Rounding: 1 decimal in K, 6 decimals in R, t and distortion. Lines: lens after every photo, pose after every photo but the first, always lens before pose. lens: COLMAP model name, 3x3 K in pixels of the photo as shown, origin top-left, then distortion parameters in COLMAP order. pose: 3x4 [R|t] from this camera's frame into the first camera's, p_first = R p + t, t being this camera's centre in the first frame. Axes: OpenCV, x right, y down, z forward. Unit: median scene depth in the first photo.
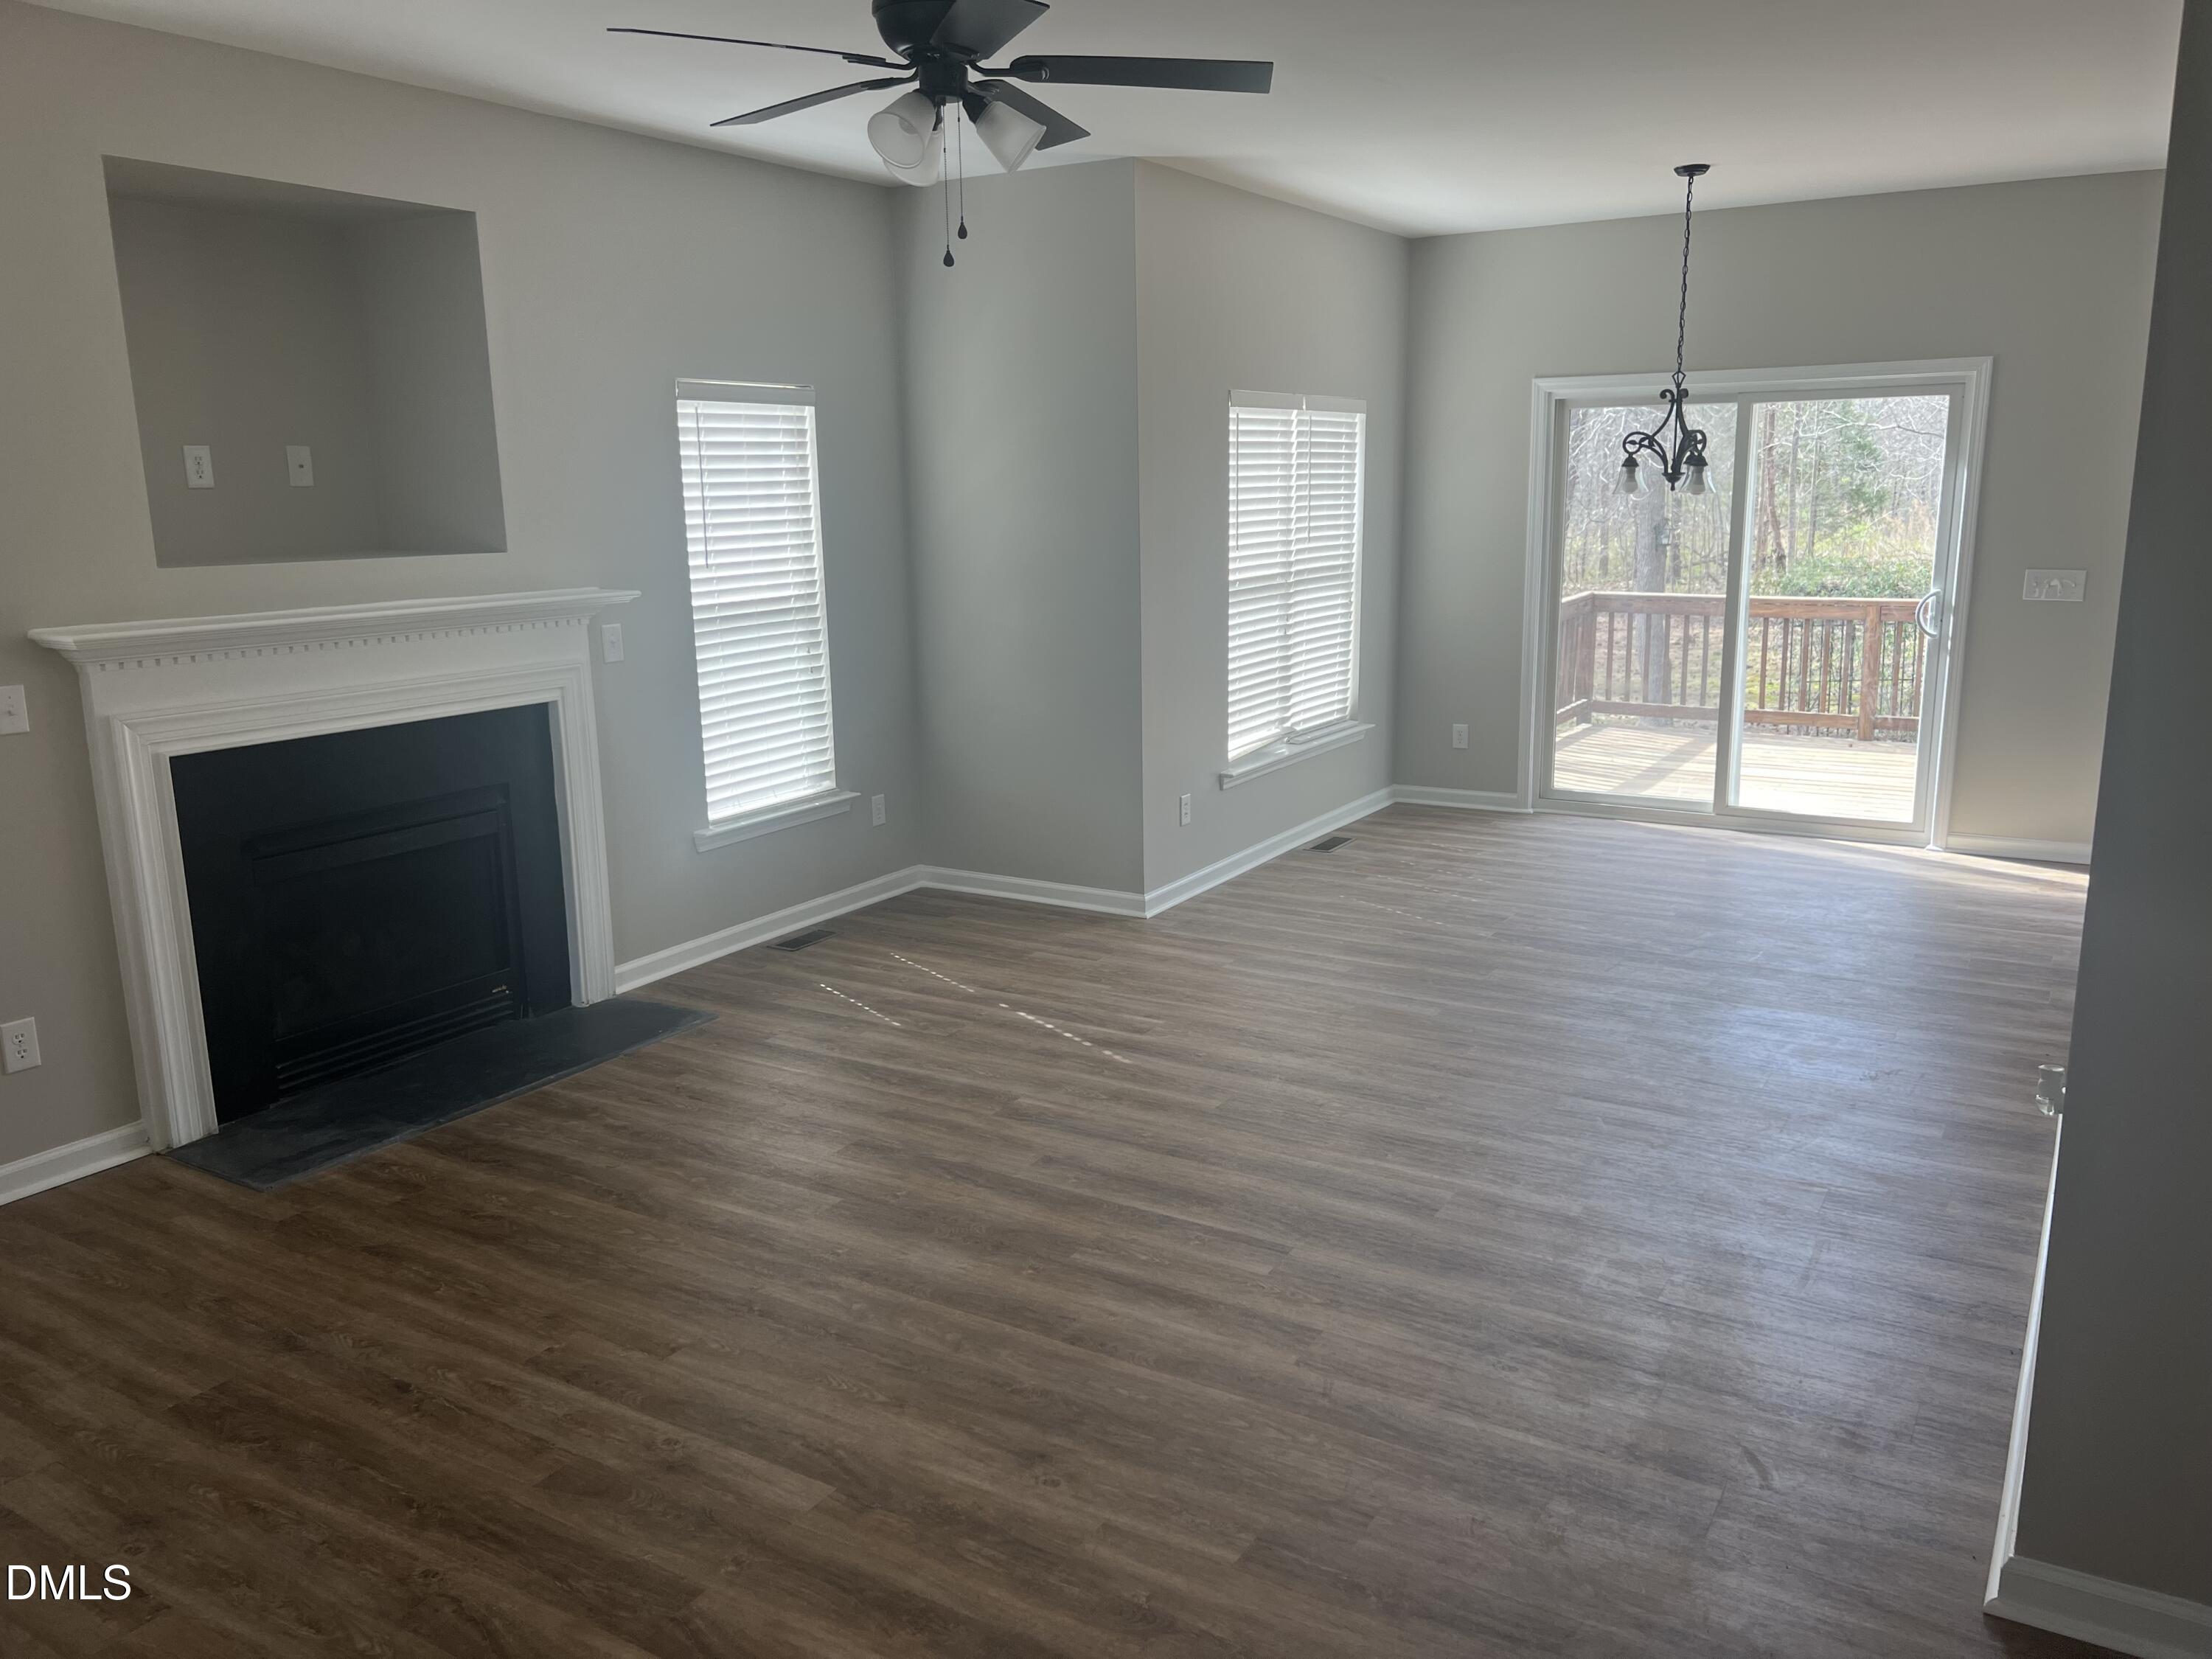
lens RADIAL K [[1656.6, 0, 1107.1], [0, 1656.6, 825.7], [0, 0, 1]] dist [0.073143, -0.082598]
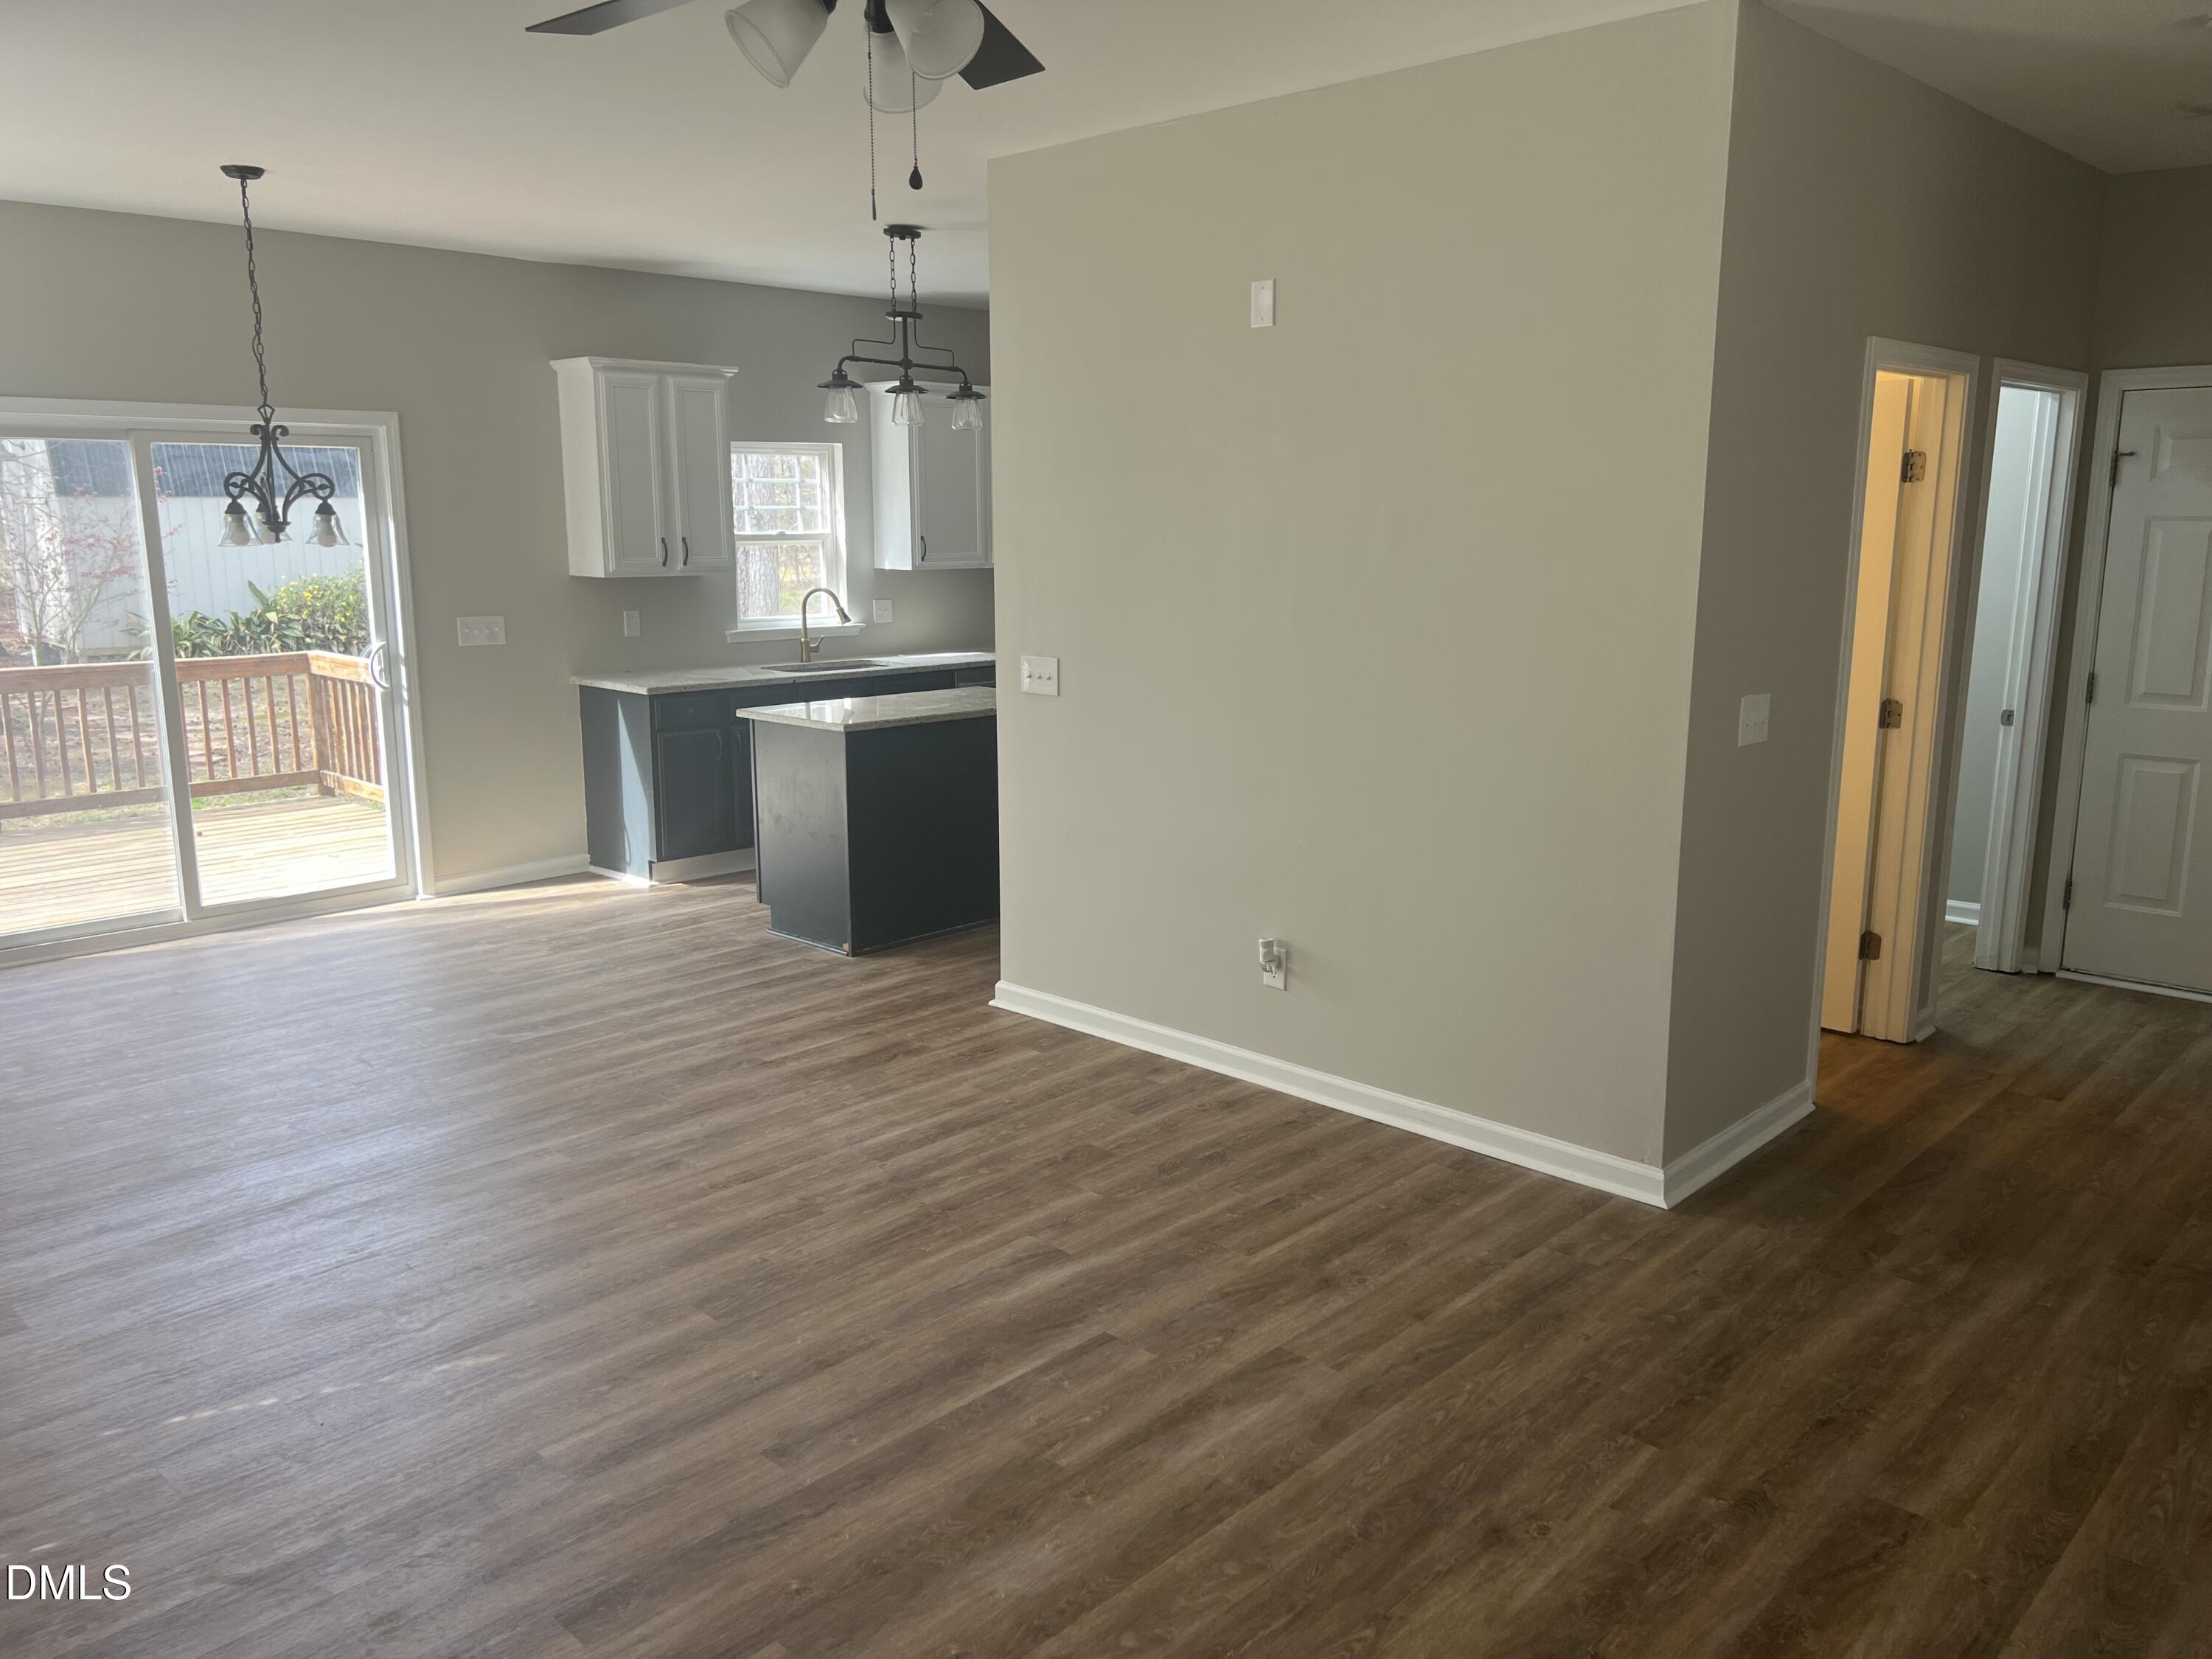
lens RADIAL K [[1656.6, 0, 1097.1], [0, 1656.6, 818.5], [0, 0, 1]] dist [0.073143, -0.082598]
pose [[0.217903, -0.164929, 0.961934, -0.479937], [0.202593, 0.971793, 0.120726, -0.091837], [-0.954711, 0.168575, 0.245170, 0.464847]]
